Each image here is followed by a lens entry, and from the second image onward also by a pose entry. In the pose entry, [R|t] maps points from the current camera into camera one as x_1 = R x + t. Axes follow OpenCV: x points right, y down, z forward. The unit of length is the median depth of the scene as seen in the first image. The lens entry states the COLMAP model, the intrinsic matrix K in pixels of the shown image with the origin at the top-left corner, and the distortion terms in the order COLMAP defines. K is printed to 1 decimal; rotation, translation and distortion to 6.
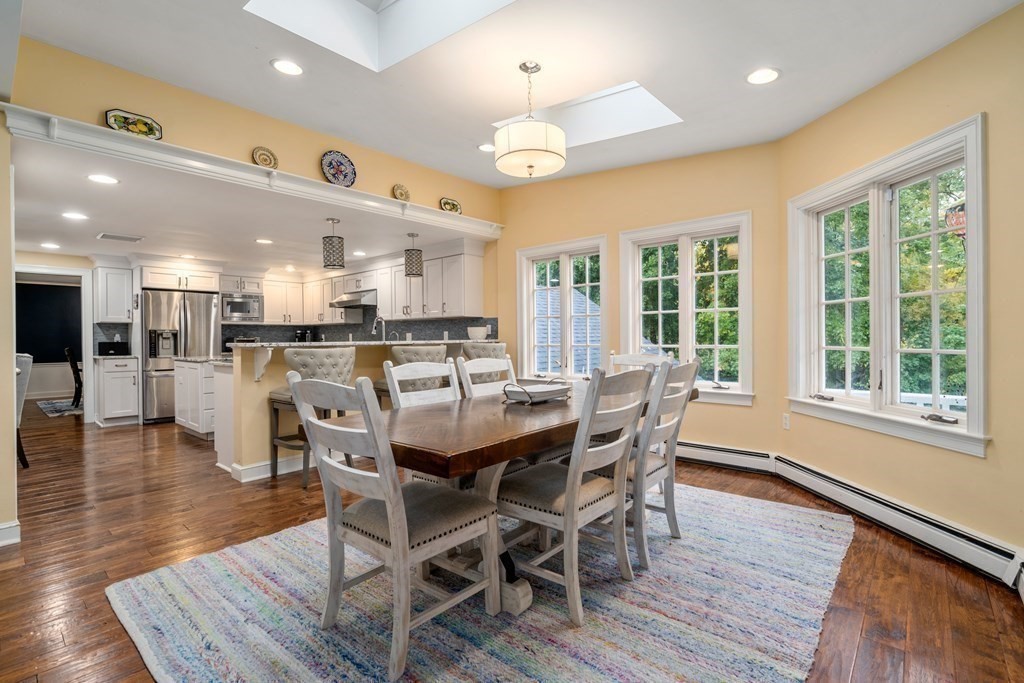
lens RADIAL K [[473.1, 0, 508.9], [0, 473.1, 340.3], [0, 0, 1]] dist [0.002597, 0.000611]
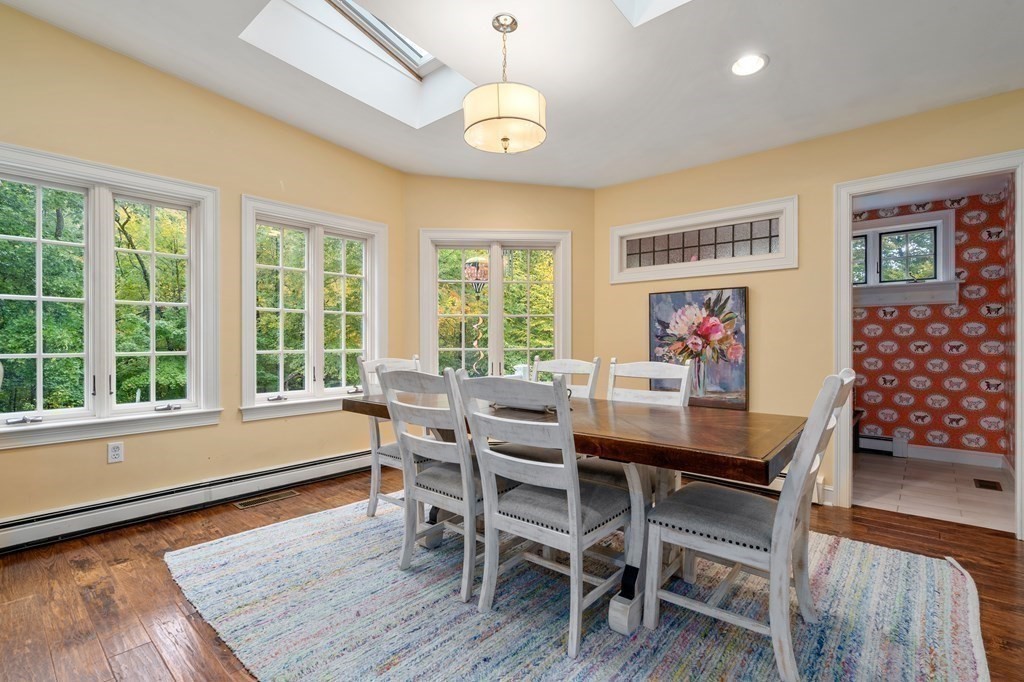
lens RADIAL K [[470.6, 0, 514.4], [0, 470.6, 343.1], [0, 0, 1]] dist [-0.002889, 0.000460]
pose [[-0.007849, 0.002480, 0.999966, -0.333132], [0.006731, 0.999974, -0.002427, 0.001956], [-0.999947, 0.006711, -0.007865, 0.411363]]
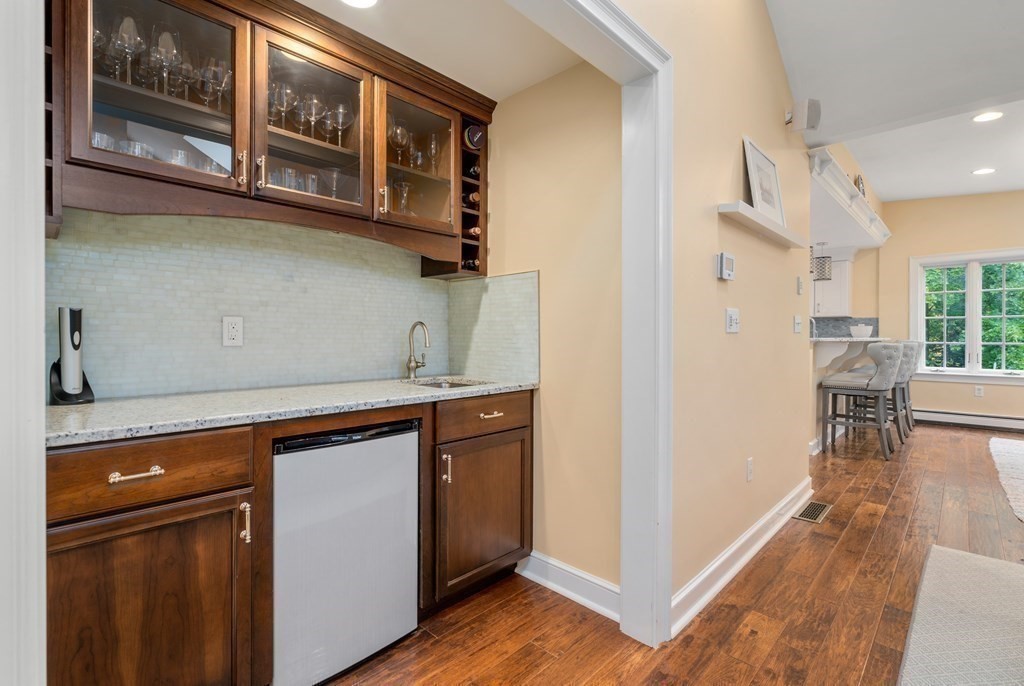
lens RADIAL K [[468.6, 0, 514.0], [0, 468.6, 339.7], [0, 0, 1]] dist [-0.003404, 0.000442]
pose [[0.999209, 0.008342, -0.038869, -0.726789], [-0.008201, 0.999959, 0.003799, 0.006274], [0.038899, -0.003477, 0.999237, -0.122347]]
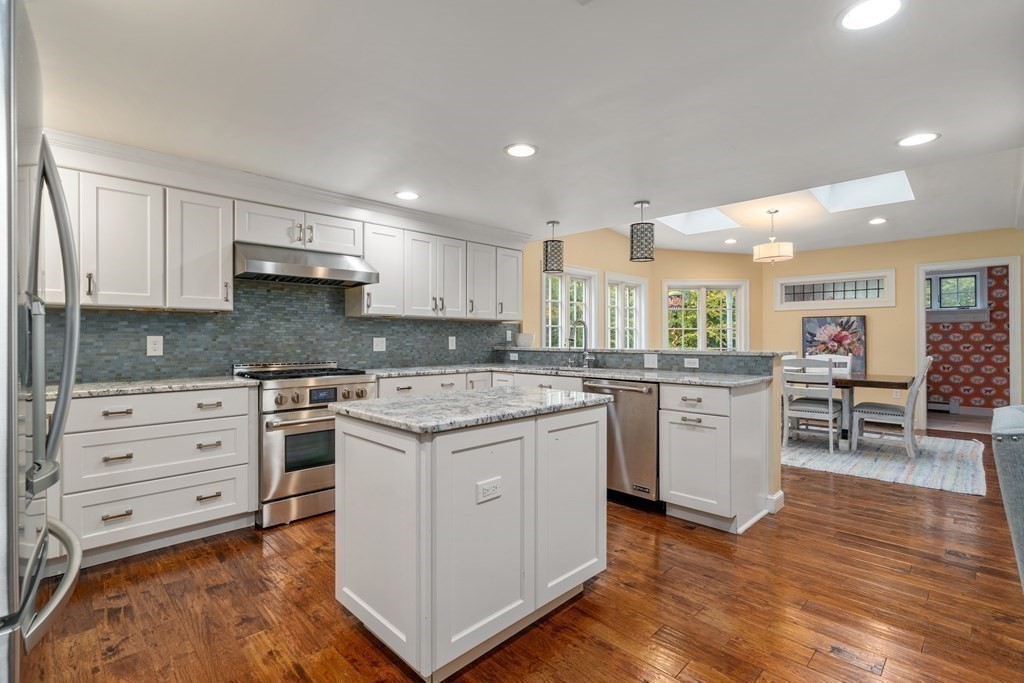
lens RADIAL K [[468.6, 0, 514.0], [0, 468.6, 338.2], [0, 0, 1]] dist [-0.003404, 0.000442]
pose [[0.066820, 0.010826, 0.997706, -0.845905], [0.006894, 0.999912, -0.011312, -0.006842], [-0.997741, 0.007635, 0.066739, 0.824336]]
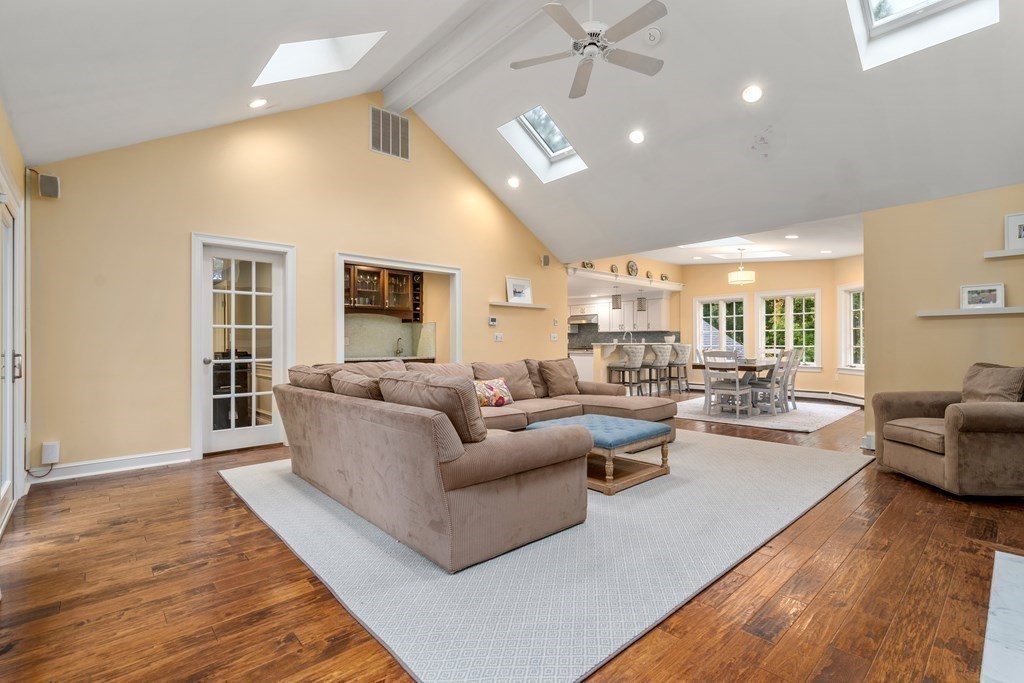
lens RADIAL K [[461.4, 0, 512.0], [0, 461.4, 341.5], [0, 0, 1]] dist [-0.002399, -0.000022]
pose [[0.994849, 0.006472, -0.101160, -0.444724], [-0.007050, 0.999961, -0.005360, 0.006737], [0.101121, 0.006045, 0.994856, -0.813855]]
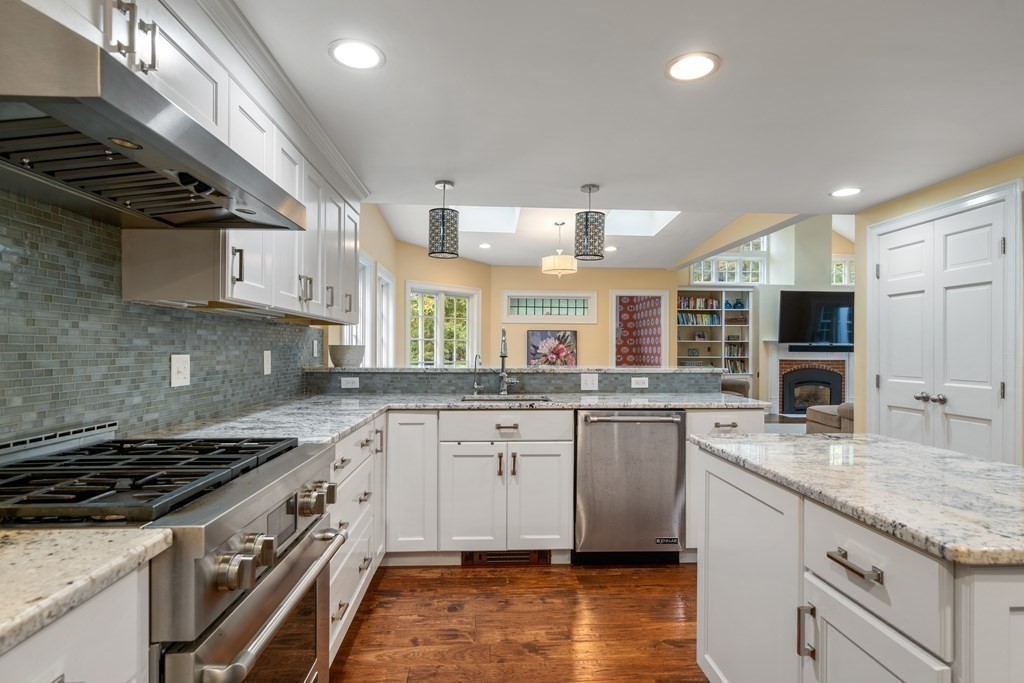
lens RADIAL K [[517.9, 0, 512.3], [0, 517.9, 349.5], [0, 0, 1]] dist [0.002314, 0.000433]
pose [[-0.703374, 0.004469, 0.710805, -0.573185], [0.006438, 0.999979, 0.000084, -0.017848], [-0.710790, 0.004636, -0.703389, 1.124789]]
